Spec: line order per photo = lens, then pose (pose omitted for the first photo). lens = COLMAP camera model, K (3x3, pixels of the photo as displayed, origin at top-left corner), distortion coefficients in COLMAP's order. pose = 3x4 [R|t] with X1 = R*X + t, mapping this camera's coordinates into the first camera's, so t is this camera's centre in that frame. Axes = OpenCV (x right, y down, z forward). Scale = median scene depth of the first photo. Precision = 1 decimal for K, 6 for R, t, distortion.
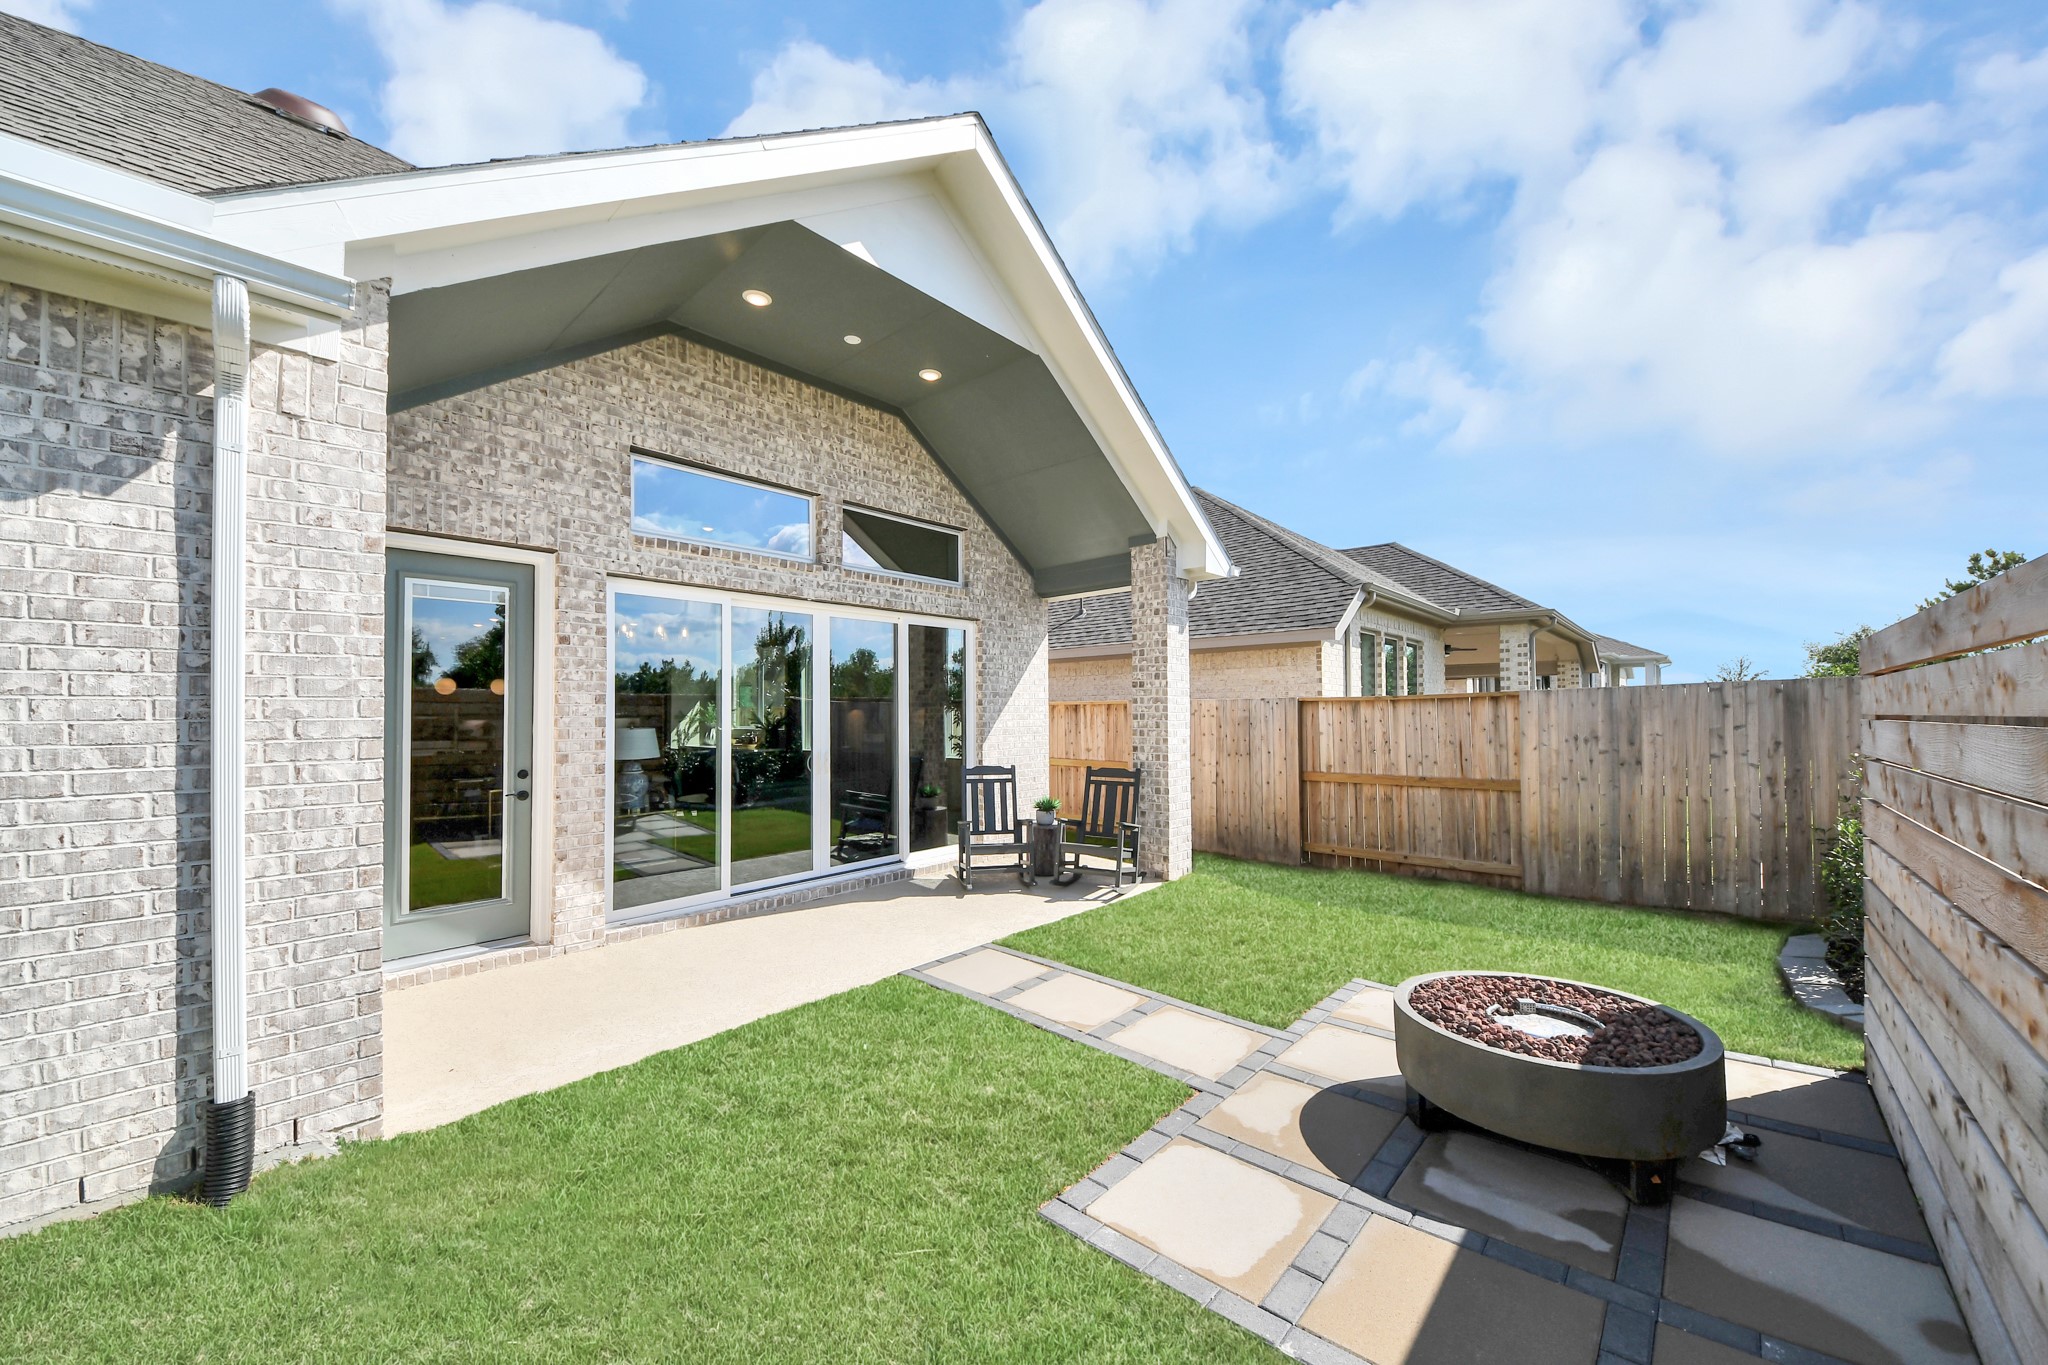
lens RADIAL K [[745.8, 0, 999.0], [0, 745.8, 693.6], [0, 0, 1]] dist [0.012246, -0.014200]
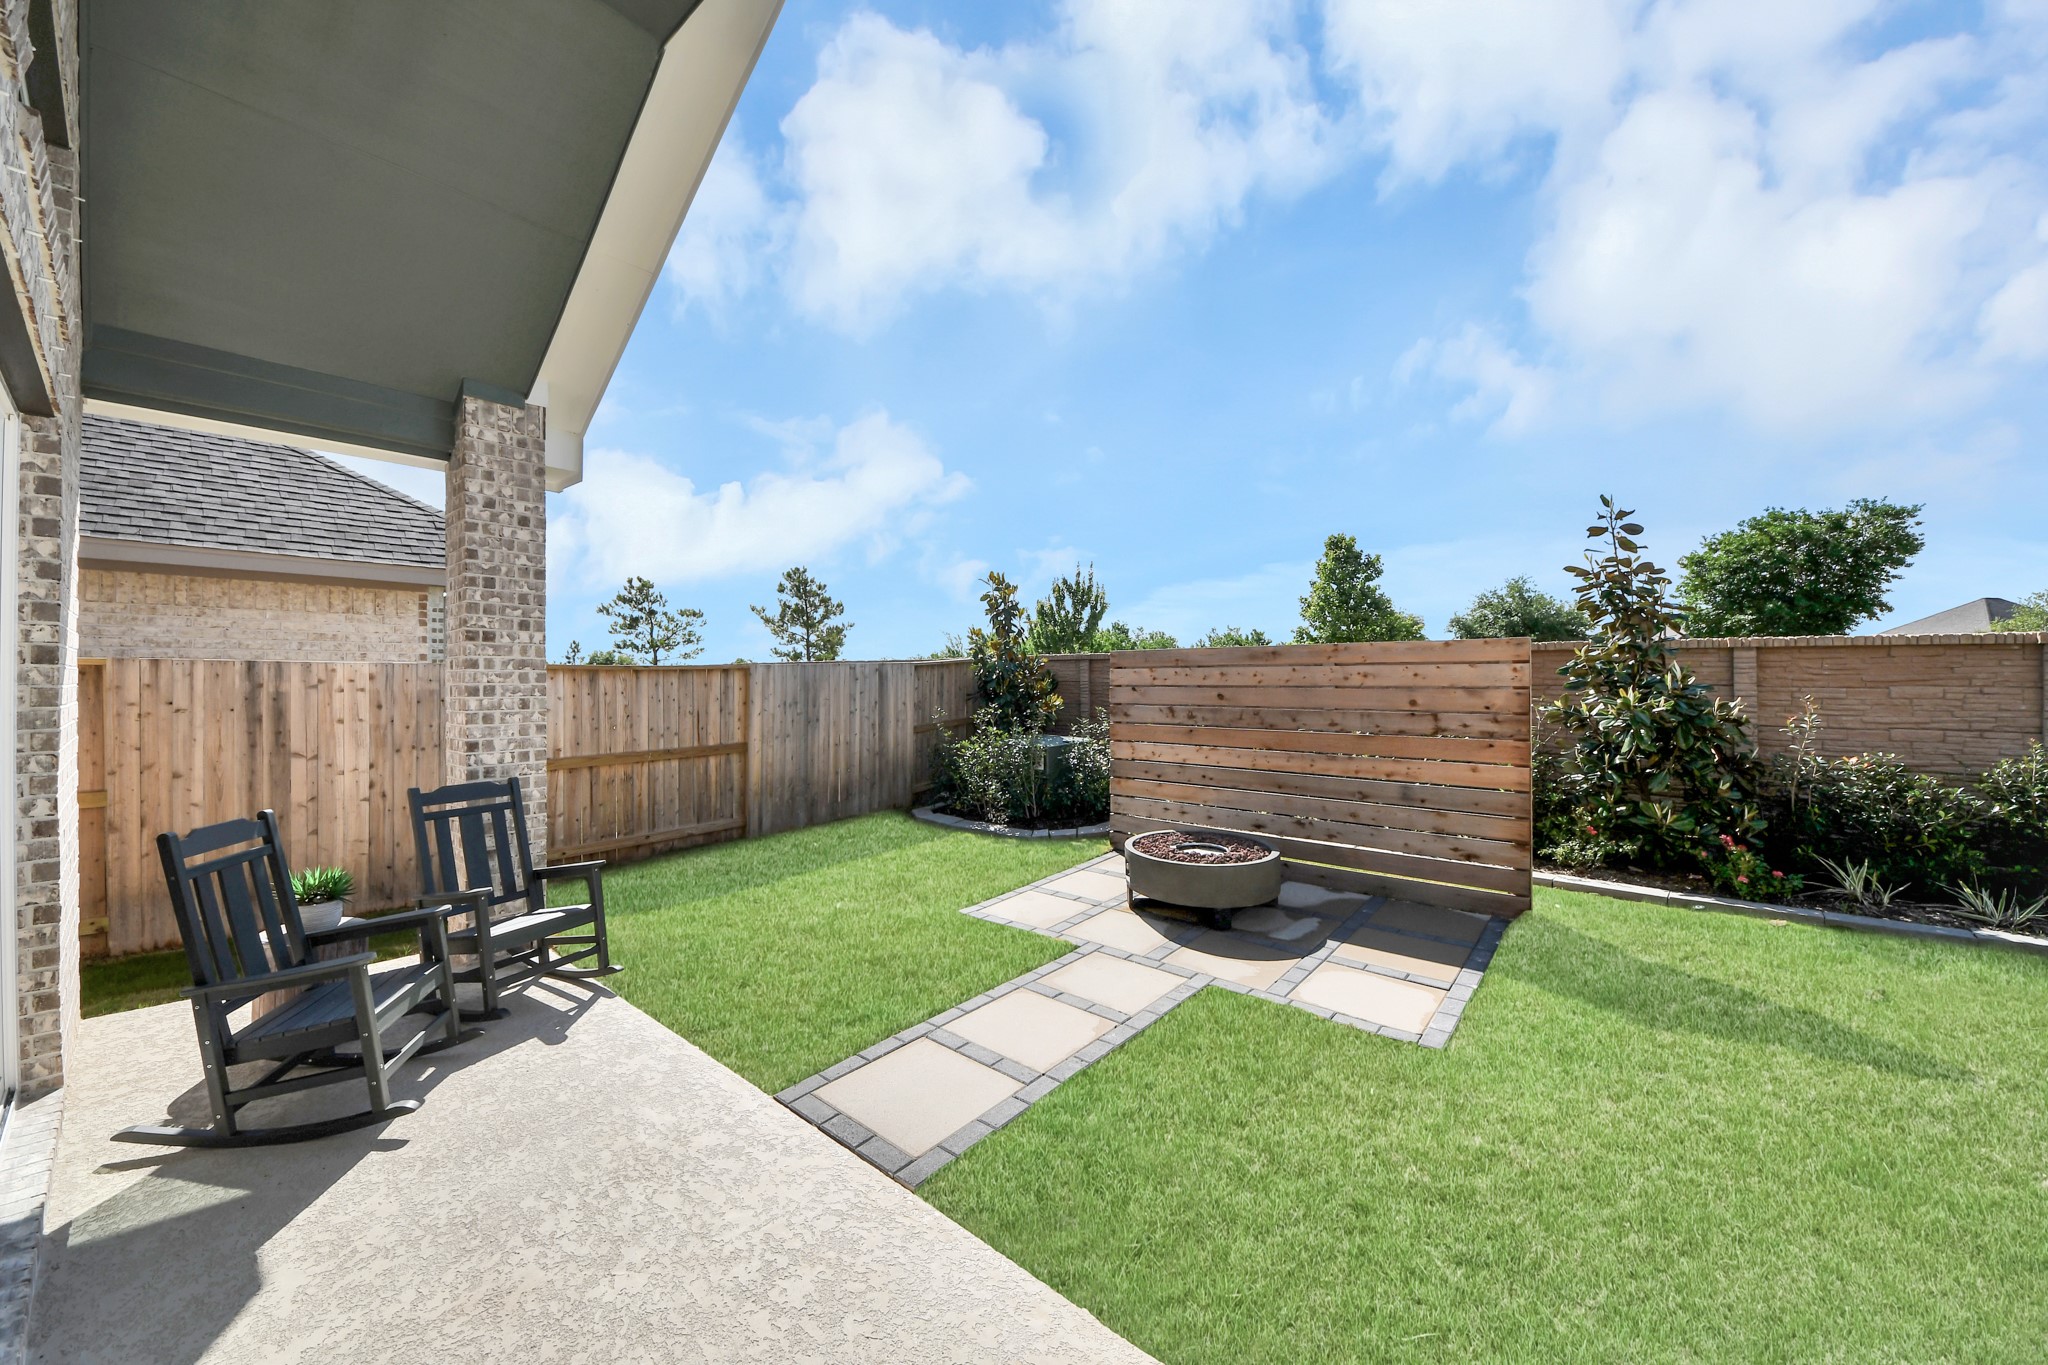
lens RADIAL K [[738.0, 0, 991.5], [0, 738.0, 685.0], [0, 0, 1]] dist [-0.000886, -0.000156]
pose [[-0.052296, -0.004104, 0.998623, -0.411410], [-0.023137, 0.999728, 0.002897, 0.015158], [-0.998364, -0.022953, -0.052376, 0.627652]]
